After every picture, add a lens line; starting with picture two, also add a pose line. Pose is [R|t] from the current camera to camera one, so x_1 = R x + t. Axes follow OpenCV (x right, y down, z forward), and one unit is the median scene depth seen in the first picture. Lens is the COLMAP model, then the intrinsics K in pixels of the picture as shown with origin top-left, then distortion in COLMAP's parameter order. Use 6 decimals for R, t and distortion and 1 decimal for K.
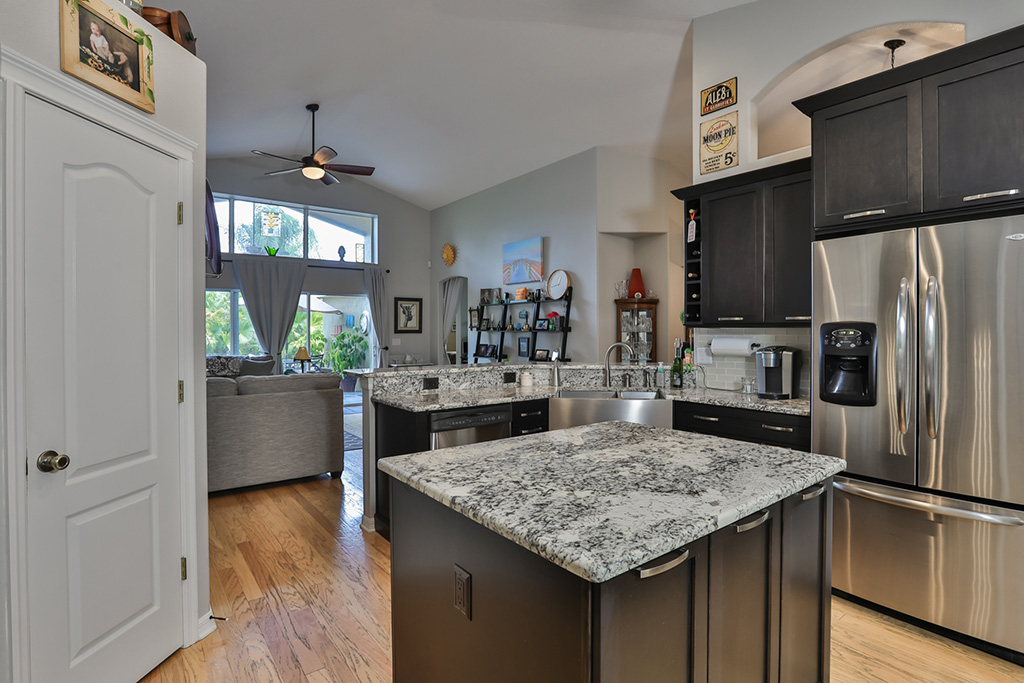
lens RADIAL K [[512.3, 0, 506.0], [0, 512.3, 339.7], [0, 0, 1]] dist [-0.078562, 0.040970]
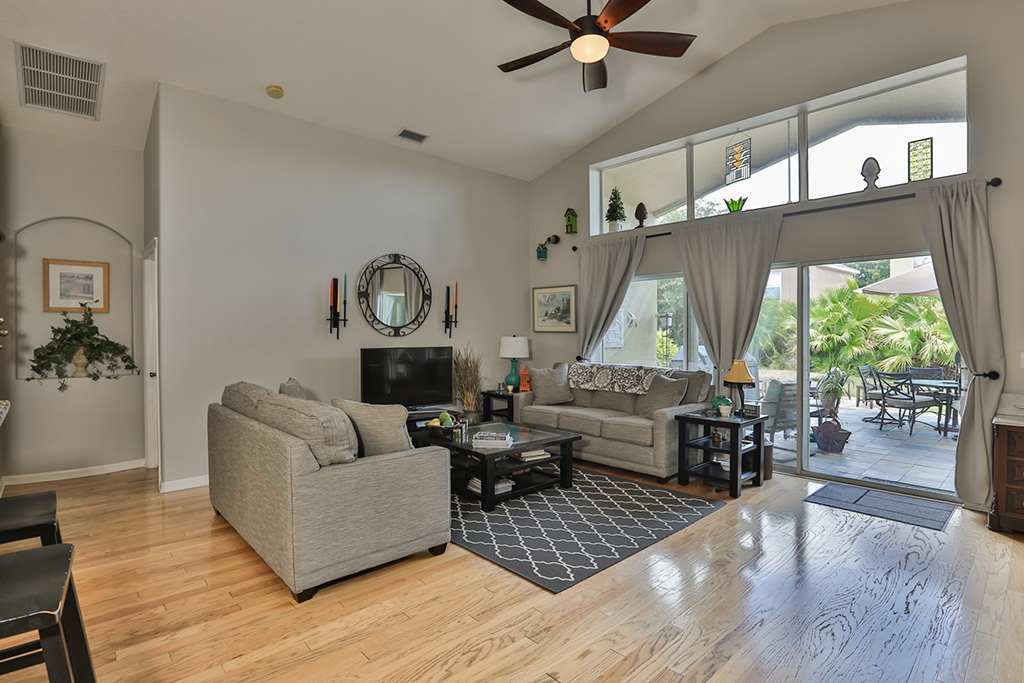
lens RADIAL K [[505.1, 0, 509.4], [0, 505.1, 342.2], [0, 0, 1]] dist [-0.061709, 0.026067]
pose [[0.093832, 0.019626, -0.995395, 0.134580], [-0.017256, 0.999688, 0.018084, -0.011970], [0.995438, 0.015480, 0.094142, 0.727573]]
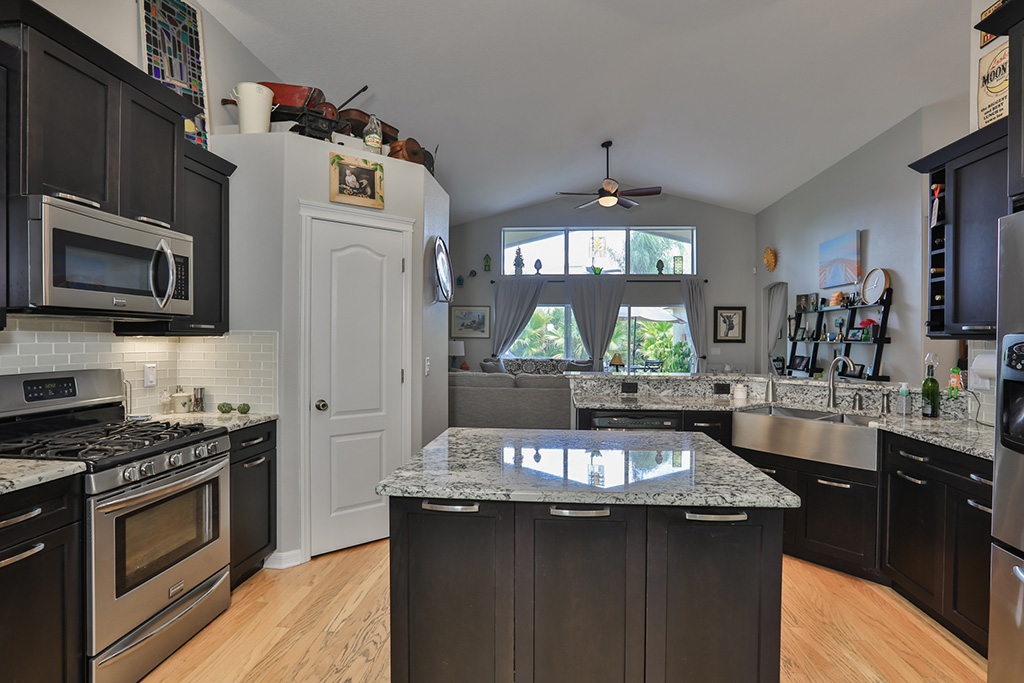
lens RADIAL K [[505.1, 0, 509.4], [0, 505.1, 342.2], [0, 0, 1]] dist [-0.061709, 0.026067]
pose [[0.734752, 0.012936, -0.678213, 0.191409], [-0.020970, 0.999773, -0.003649, -0.001530], [0.678012, 0.016903, 0.734856, 0.011433]]
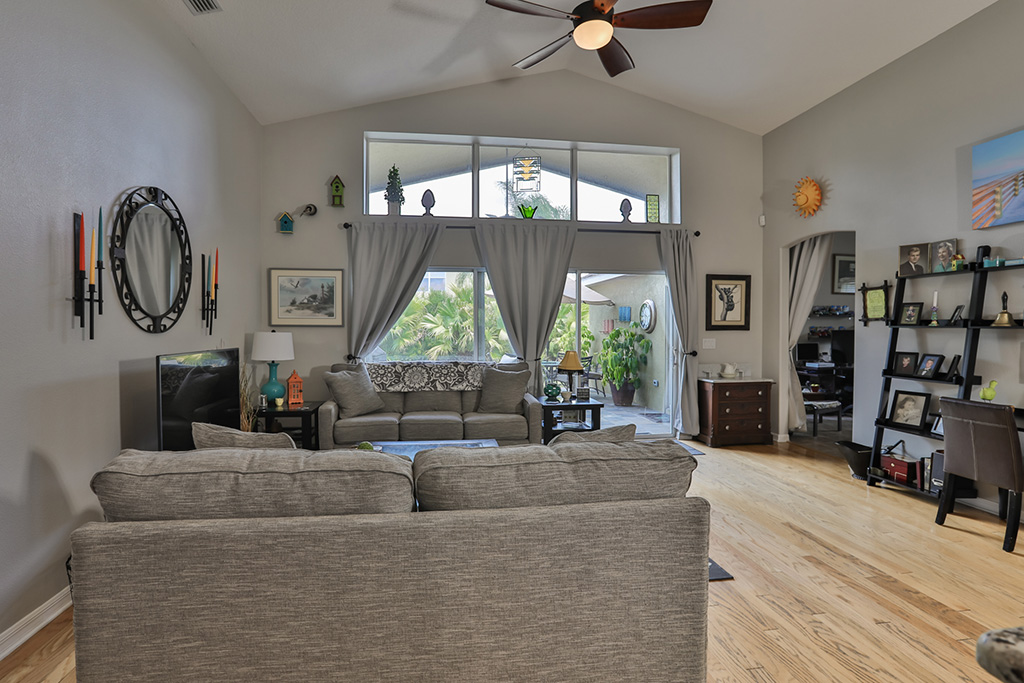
lens RADIAL K [[508.3, 0, 490.1], [0, 508.3, 334.7], [0, 0, 1]] dist [-0.053526, 0.018313]
pose [[0.866918, 0.008919, -0.498370, -0.174650], [-0.010211, 0.999948, 0.000134, -0.005533], [0.498346, 0.004973, 0.866964, 0.399543]]
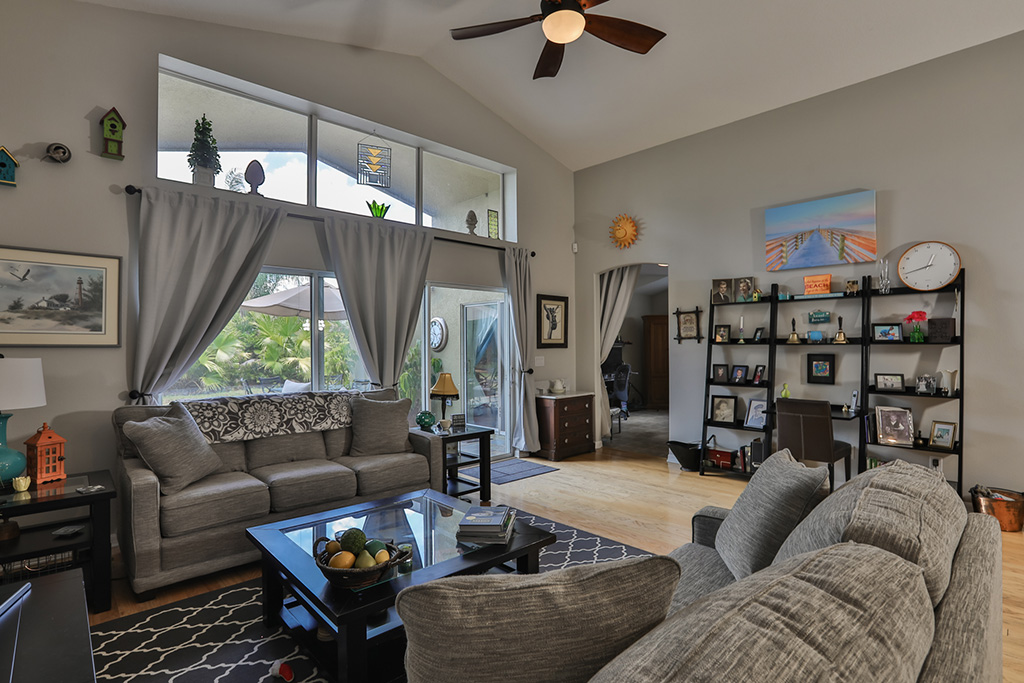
lens RADIAL K [[512.3, 0, 506.0], [0, 512.3, 339.7], [0, 0, 1]] dist [-0.078562, 0.040970]
pose [[0.994192, -0.002651, 0.107589, -0.416517], [0.005721, 0.999585, -0.028239, -0.006783], [-0.107470, 0.028690, 0.993794, 0.435966]]
